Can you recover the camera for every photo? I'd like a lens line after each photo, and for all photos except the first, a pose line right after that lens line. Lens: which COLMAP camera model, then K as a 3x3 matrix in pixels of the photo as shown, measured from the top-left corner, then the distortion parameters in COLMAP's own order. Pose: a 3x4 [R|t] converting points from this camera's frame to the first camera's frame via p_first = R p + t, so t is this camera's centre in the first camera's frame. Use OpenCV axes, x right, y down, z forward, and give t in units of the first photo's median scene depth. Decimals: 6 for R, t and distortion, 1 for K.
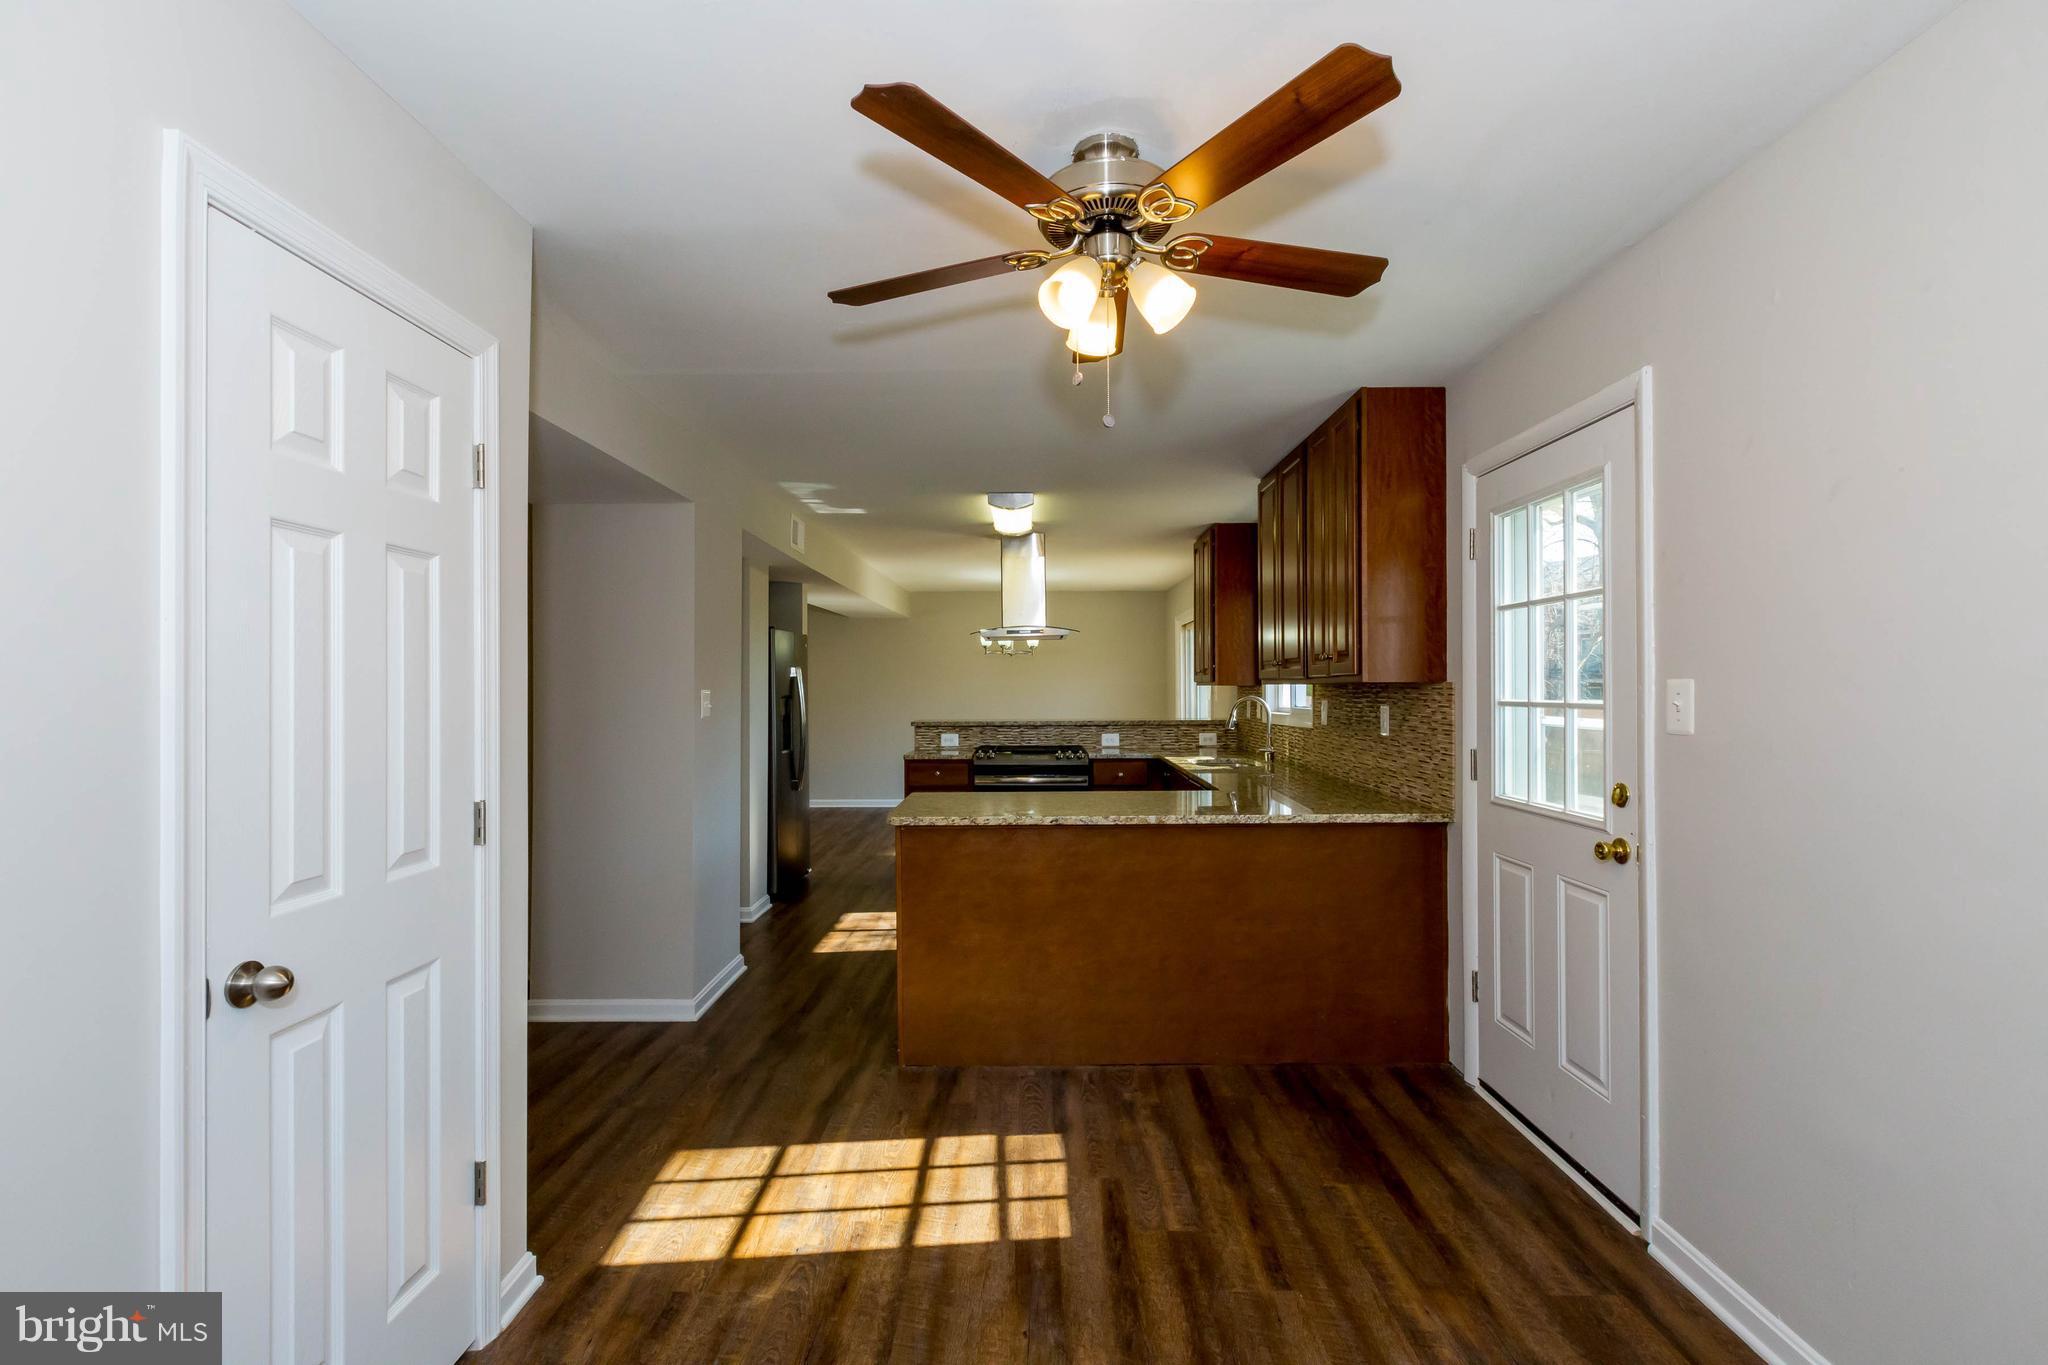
lens RADIAL K [[905.2, 0, 1021.1], [0, 905.2, 685.7], [0, 0, 1]] dist [0.004417, 0.001033]
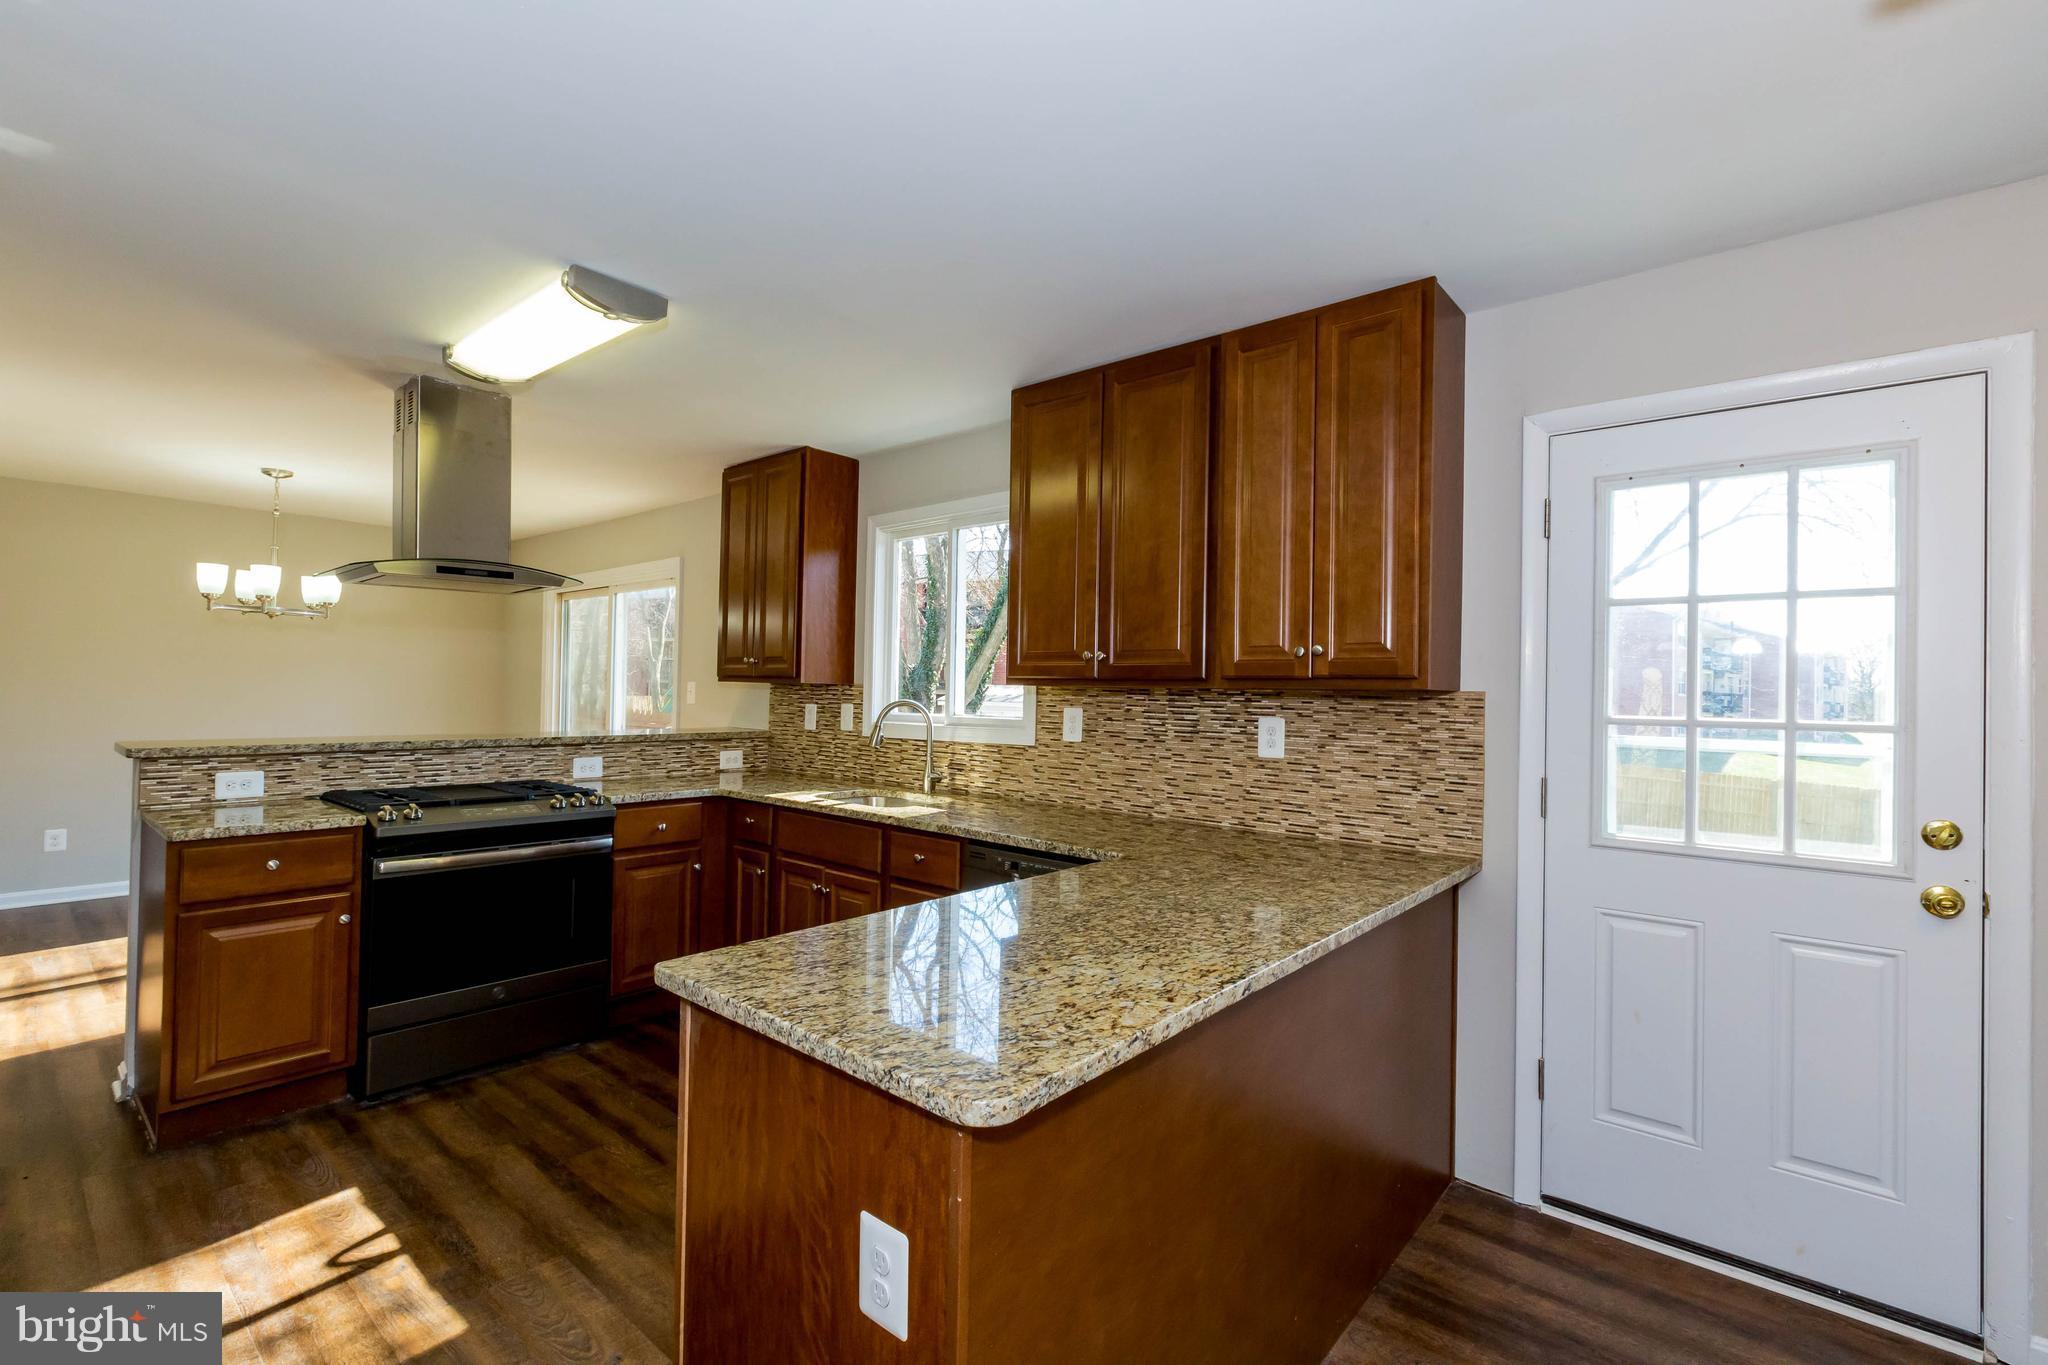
lens RADIAL K [[905.2, 0, 1017.3], [0, 905.2, 682.3], [0, 0, 1]] dist [0.004417, 0.001033]
pose [[0.636358, 0.023734, 0.771029, -0.438265], [-0.023435, 0.999660, -0.011430, 0.007280], [-0.771038, -0.010795, 0.636698, 0.920079]]
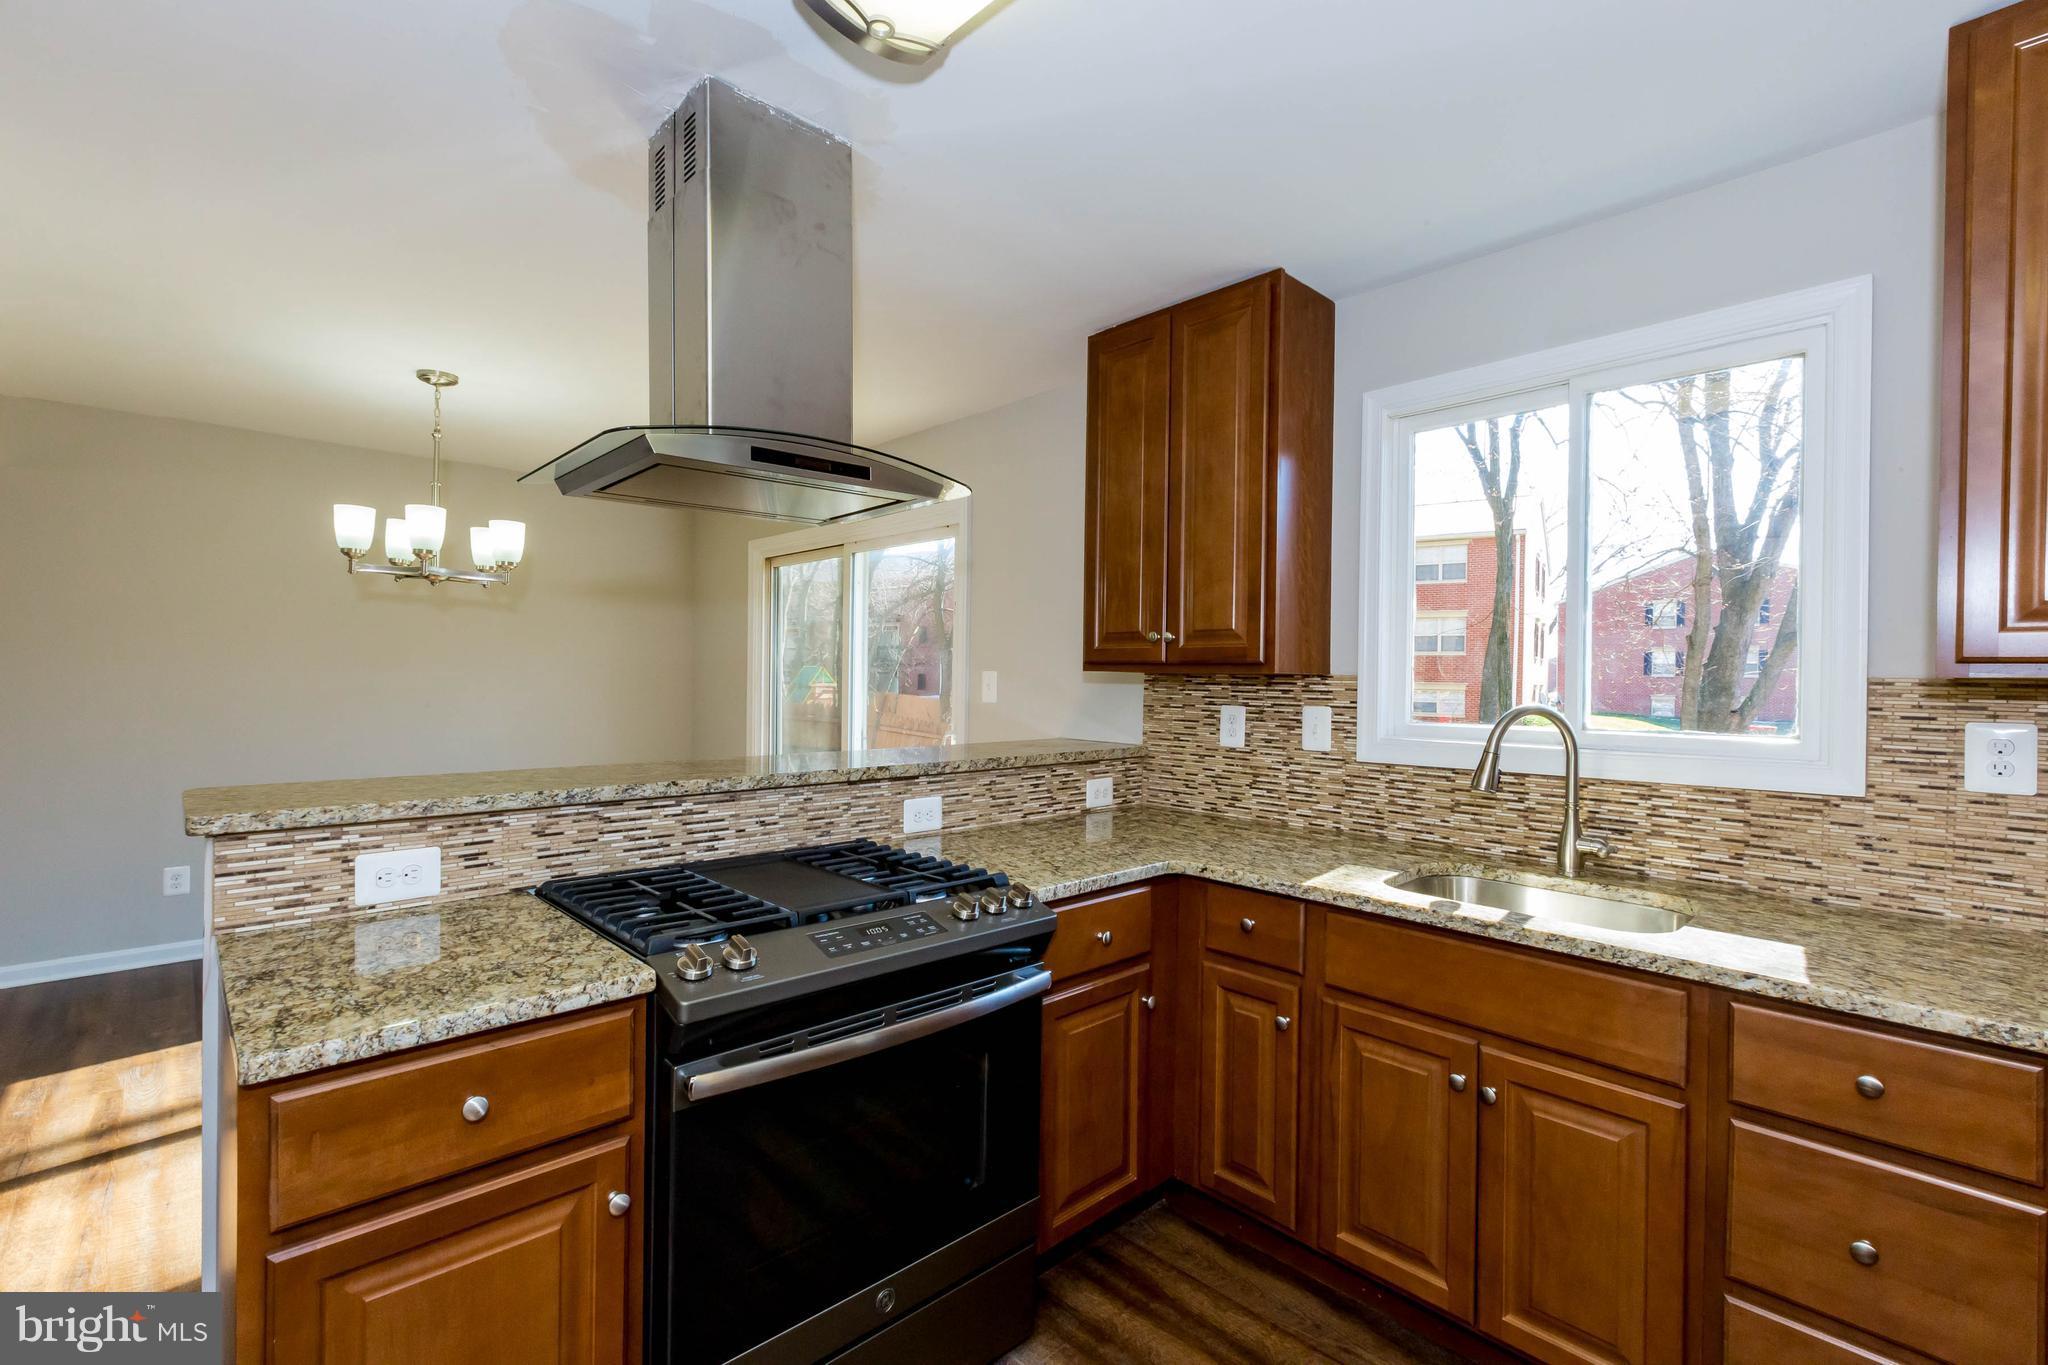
lens RADIAL K [[905.2, 0, 1018.4], [0, 905.2, 680.4], [0, 0, 1]] dist [0.004417, 0.001033]
pose [[0.711800, 0.011094, 0.702294, -0.311389], [-0.018281, 0.999829, 0.002734, 0.008813], [-0.702144, -0.014784, 0.711882, 1.664798]]
